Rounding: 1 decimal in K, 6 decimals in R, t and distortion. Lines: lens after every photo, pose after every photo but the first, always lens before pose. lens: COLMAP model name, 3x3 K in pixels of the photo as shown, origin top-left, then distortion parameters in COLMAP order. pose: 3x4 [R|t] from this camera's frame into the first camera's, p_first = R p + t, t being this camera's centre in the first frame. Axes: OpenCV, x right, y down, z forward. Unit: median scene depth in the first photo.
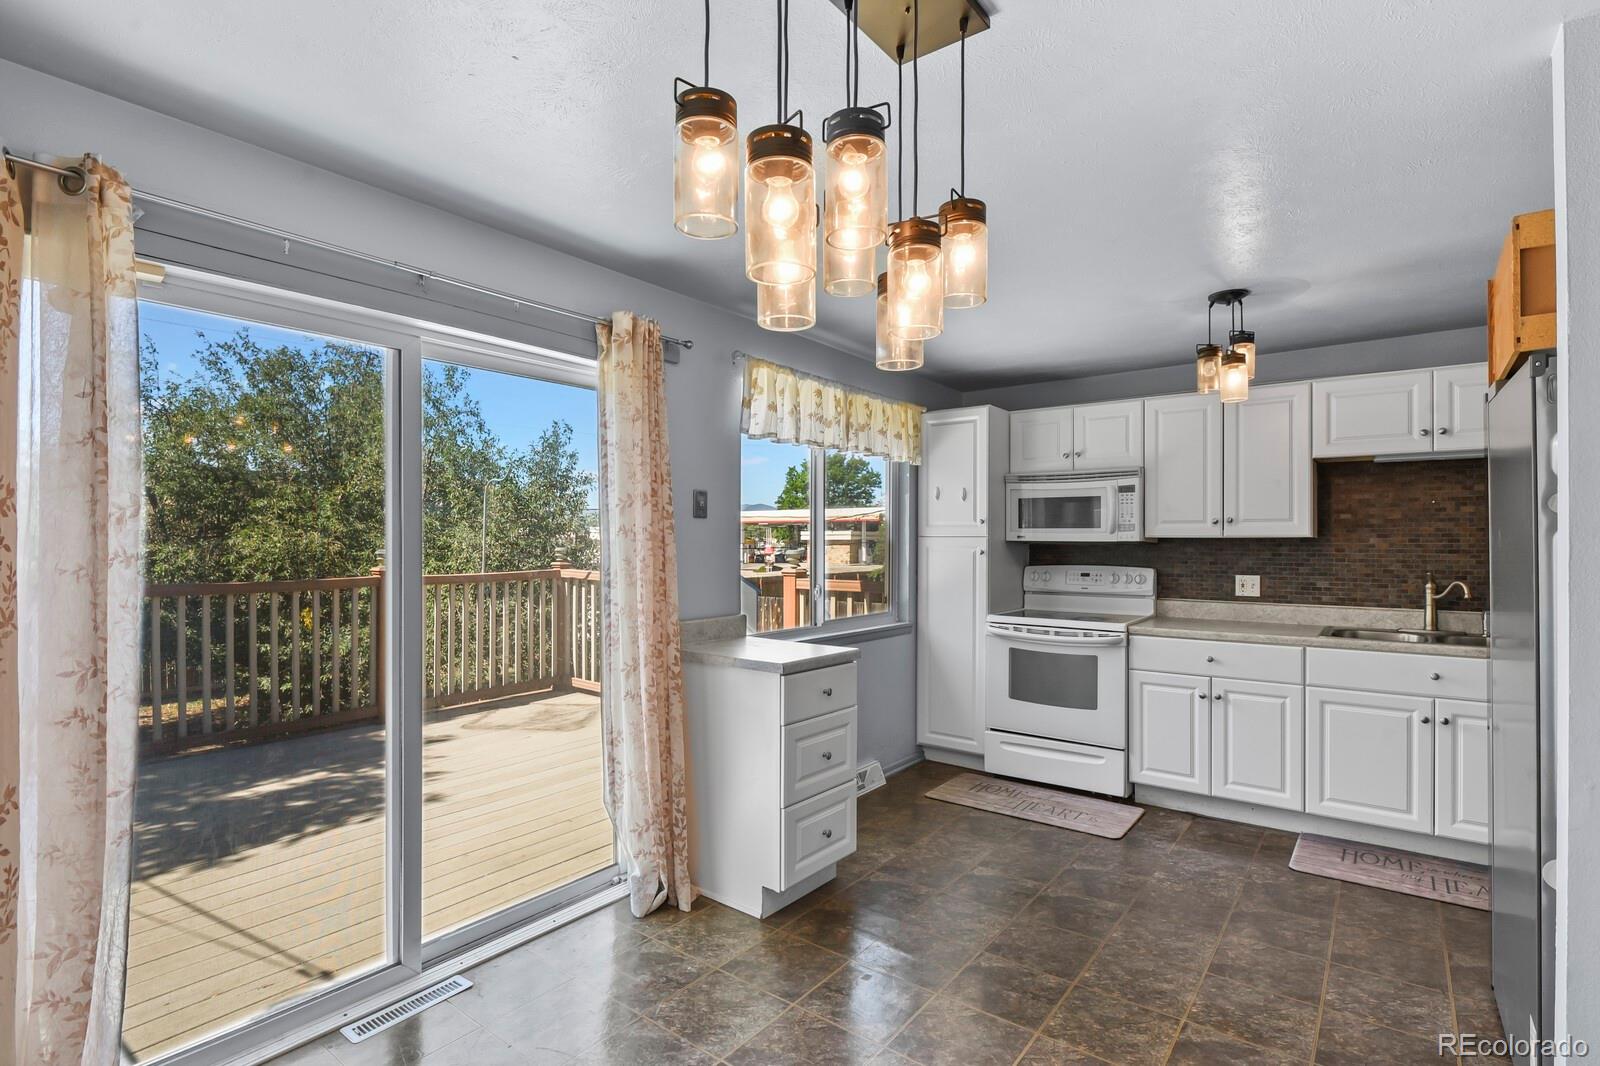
lens RADIAL K [[774.5, 0, 799.6], [0, 774.5, 538.7], [0, 0, 1]] dist [-0.003452, -0.004805]
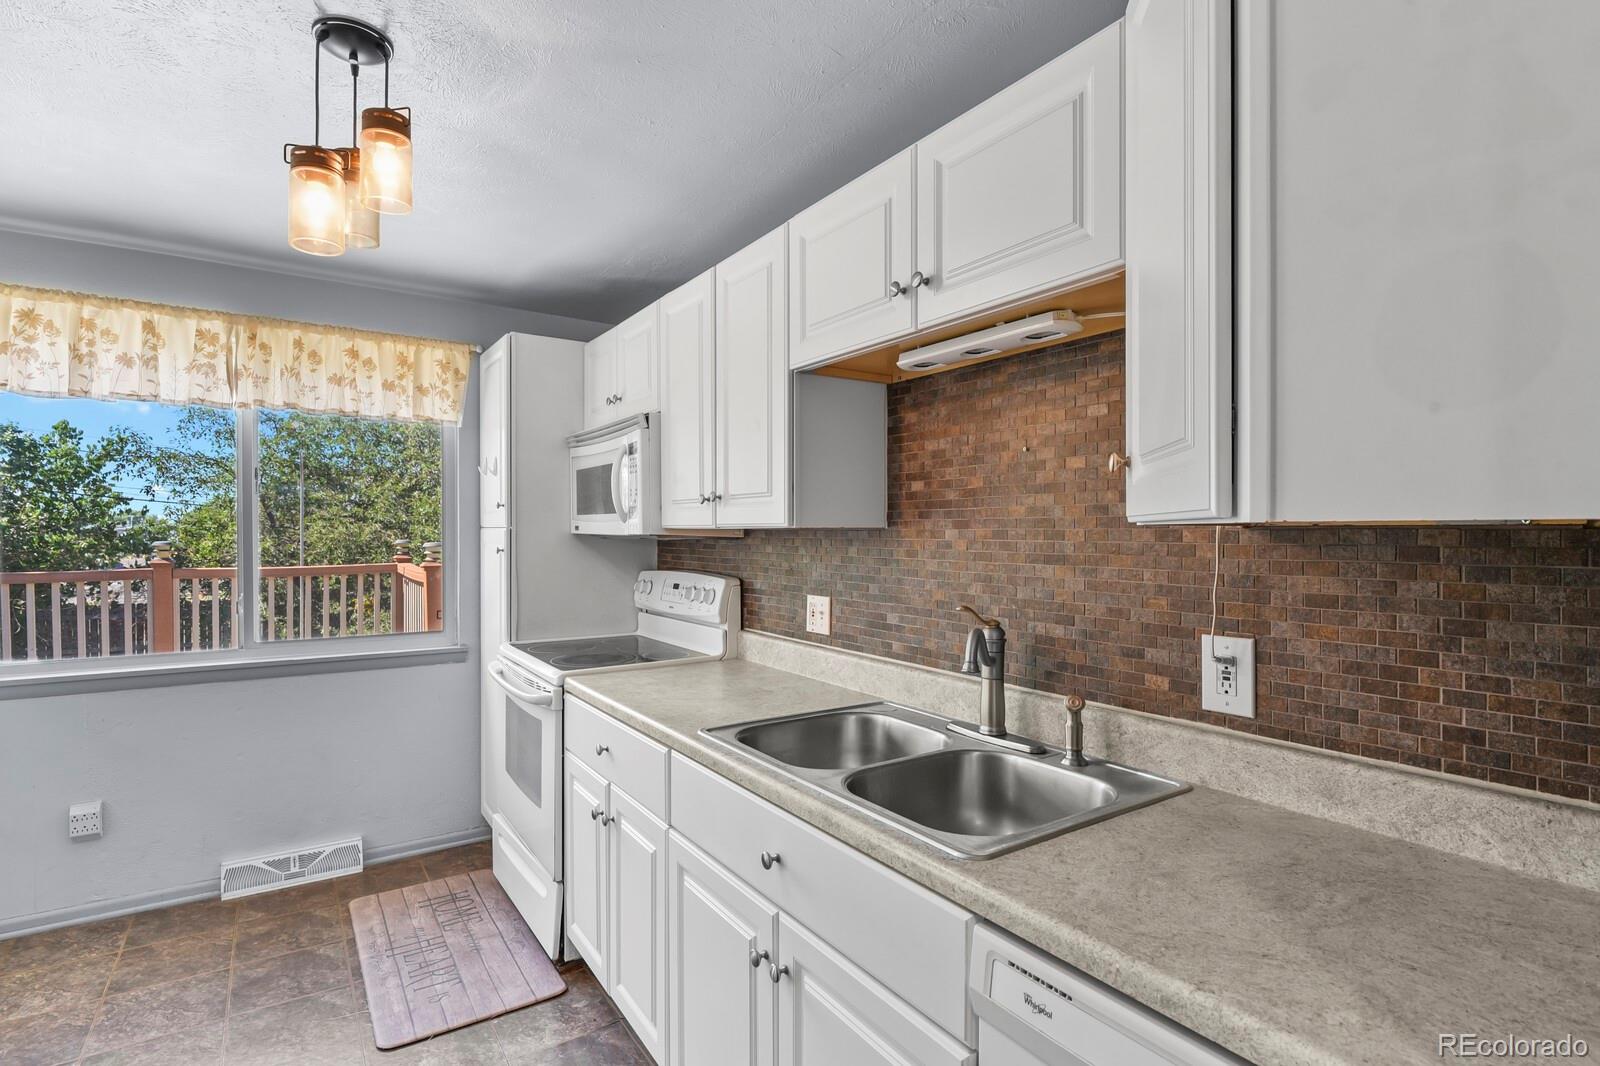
lens RADIAL K [[774.5, 0, 802.9], [0, 774.5, 534.7], [0, 0, 1]] dist [-0.003452, -0.004805]
pose [[0.949299, 0.001914, -0.314370, 0.832142], [0.000330, 0.999975, 0.007084, -0.000827], [0.314375, -0.006828, 0.949274, 0.519712]]
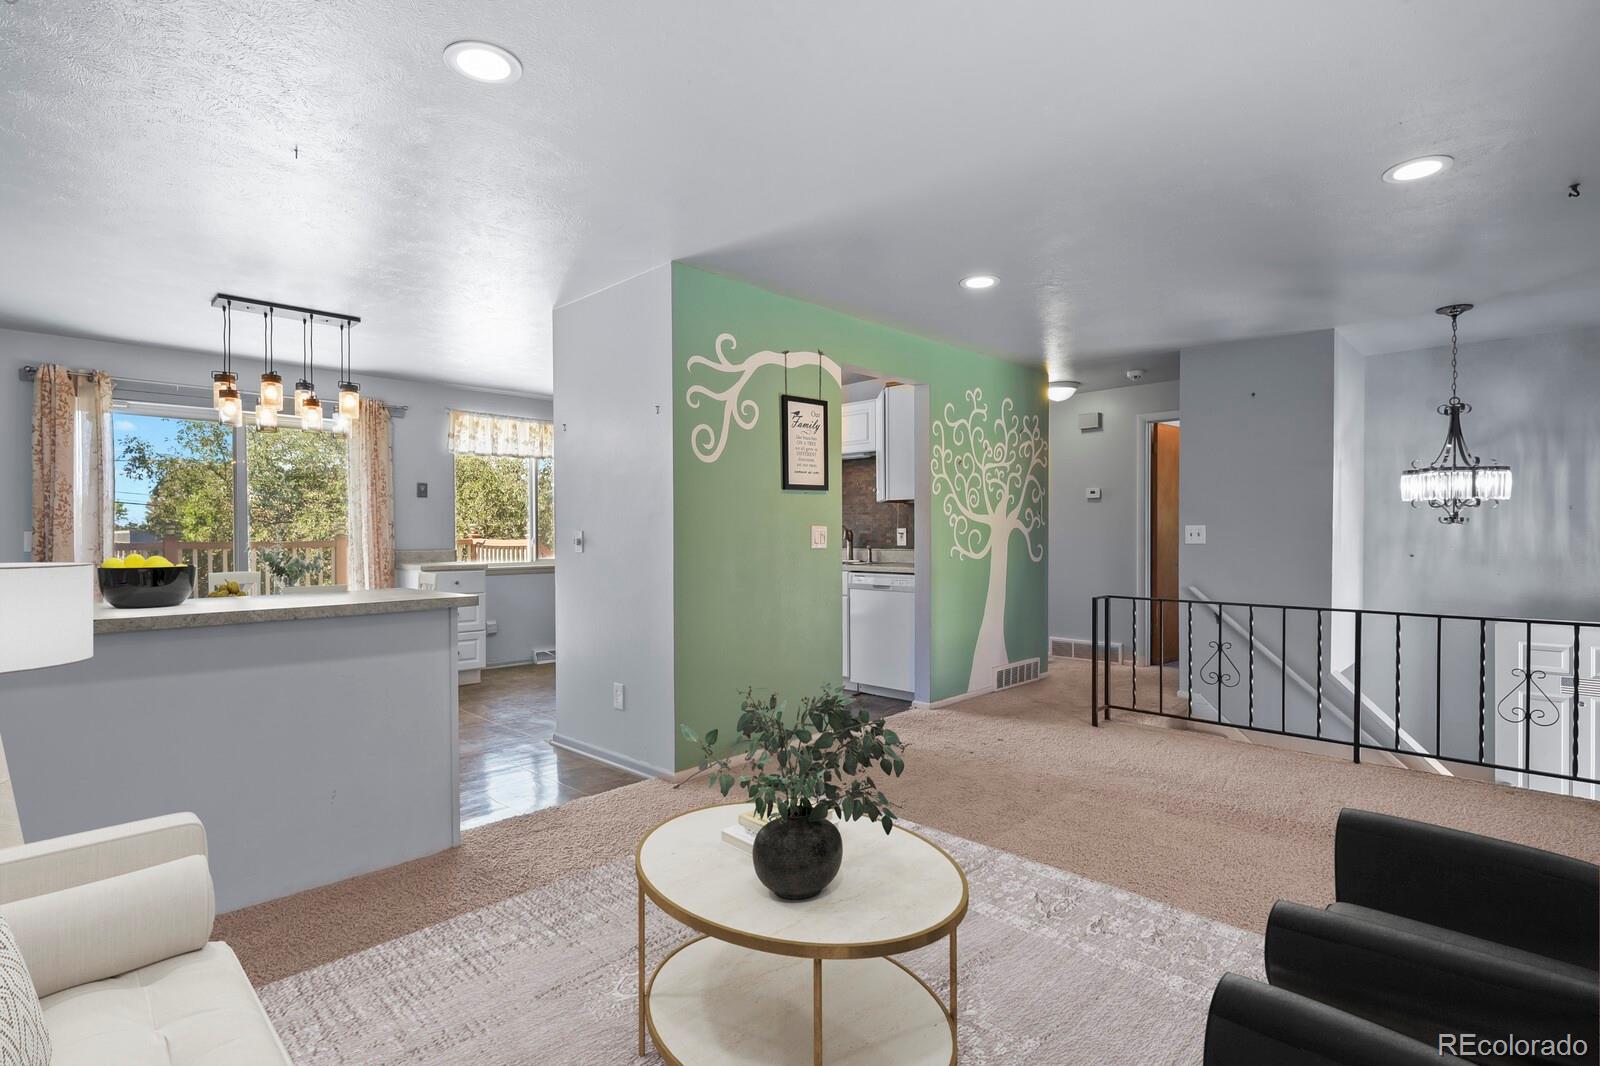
lens RADIAL K [[774.5, 0, 803.0], [0, 774.5, 537.5], [0, 0, 1]] dist [-0.003452, -0.004805]
pose [[0.992990, -0.003865, -0.118138, 0.892225], [0.004994, 0.999945, 0.009267, 0.051465], [0.118096, -0.009792, 0.992954, -0.677636]]
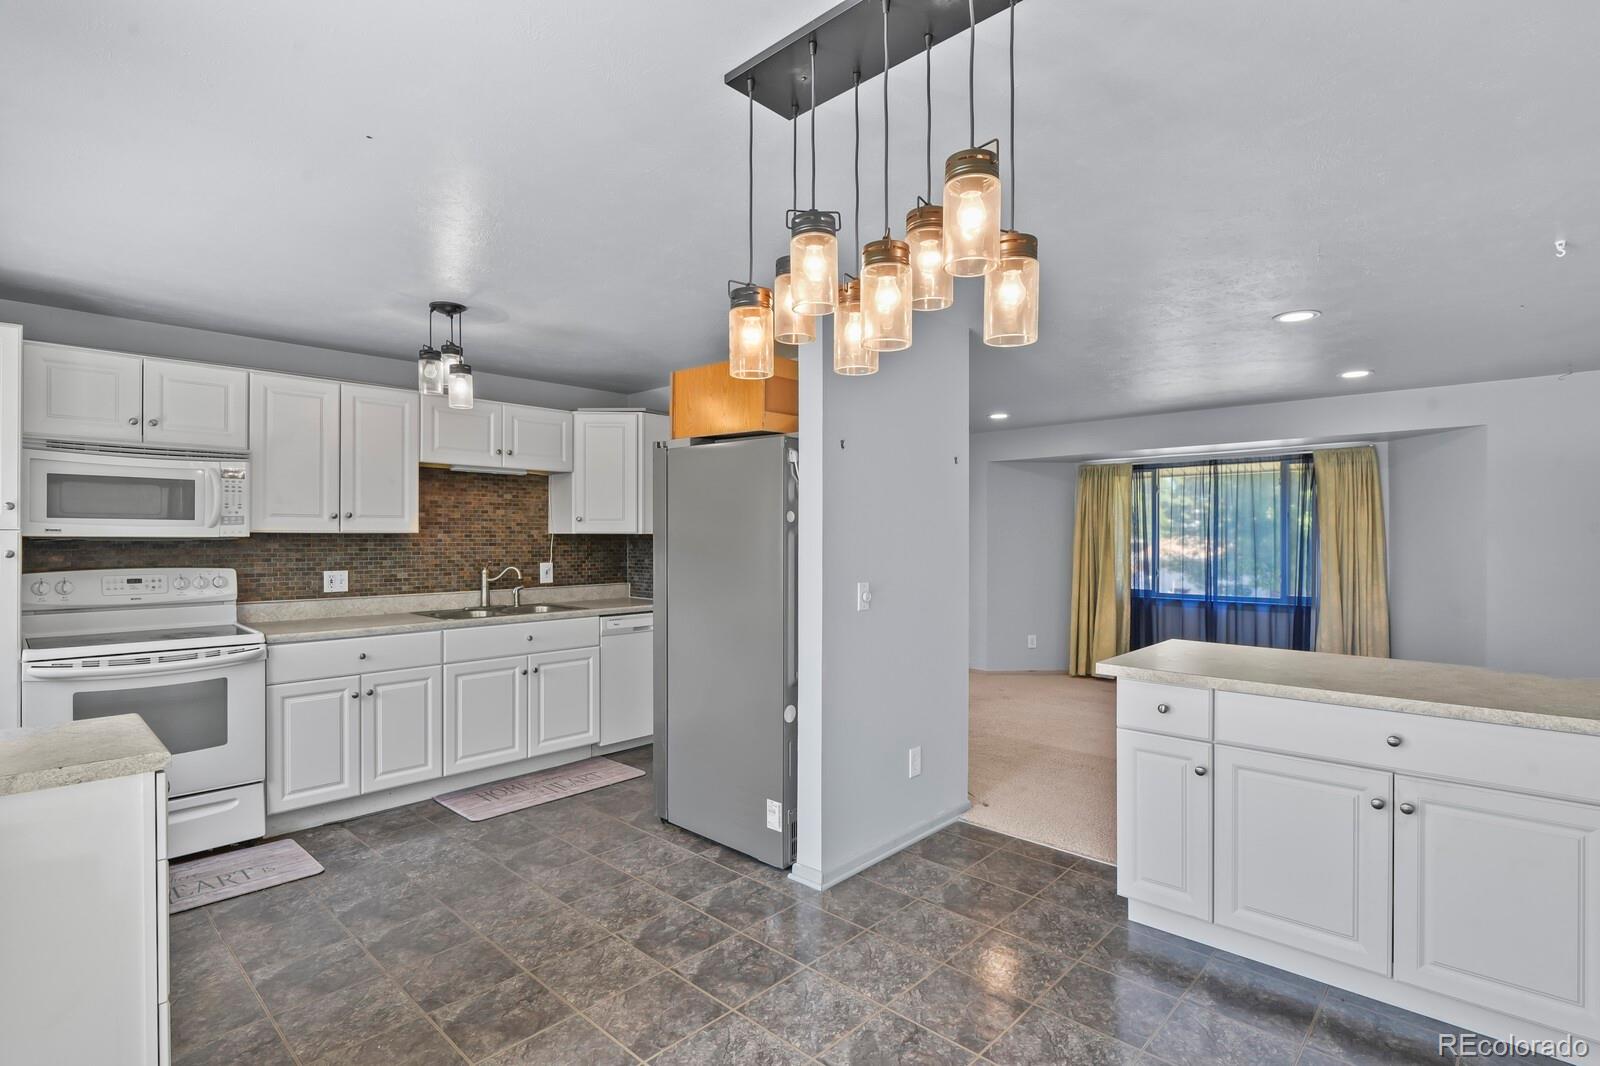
lens RADIAL K [[774.5, 0, 807.7], [0, 774.5, 535.9], [0, 0, 1]] dist [-0.003452, -0.004805]
pose [[0.091853, -0.000850, 0.995772, -0.395664], [-0.005275, 0.999985, 0.001340, -0.002344], [-0.995759, -0.005376, 0.091847, 0.341028]]
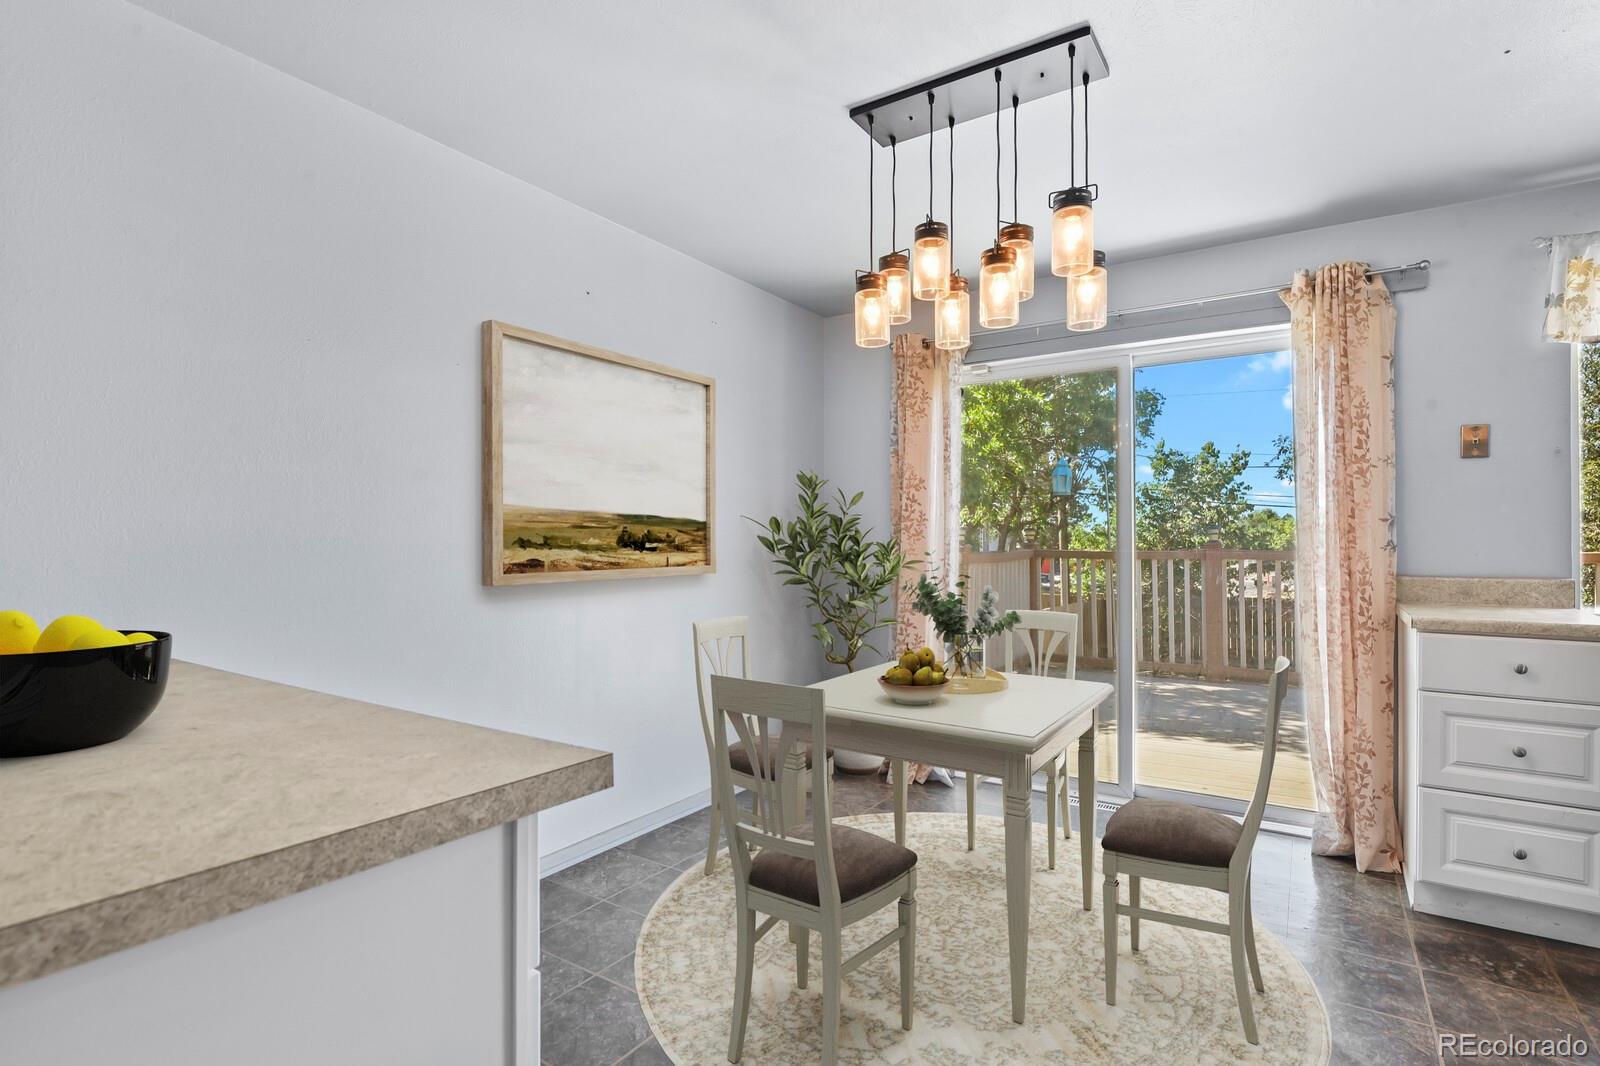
lens RADIAL K [[774.5, 0, 809.1], [0, 774.5, 534.4], [0, 0, 1]] dist [-0.003452, -0.004805]
pose [[0.078981, -0.010059, -0.996825, 0.562367], [0.005081, 0.999940, -0.009688, 0.052737], [0.996863, -0.004299, 0.079028, 0.184730]]
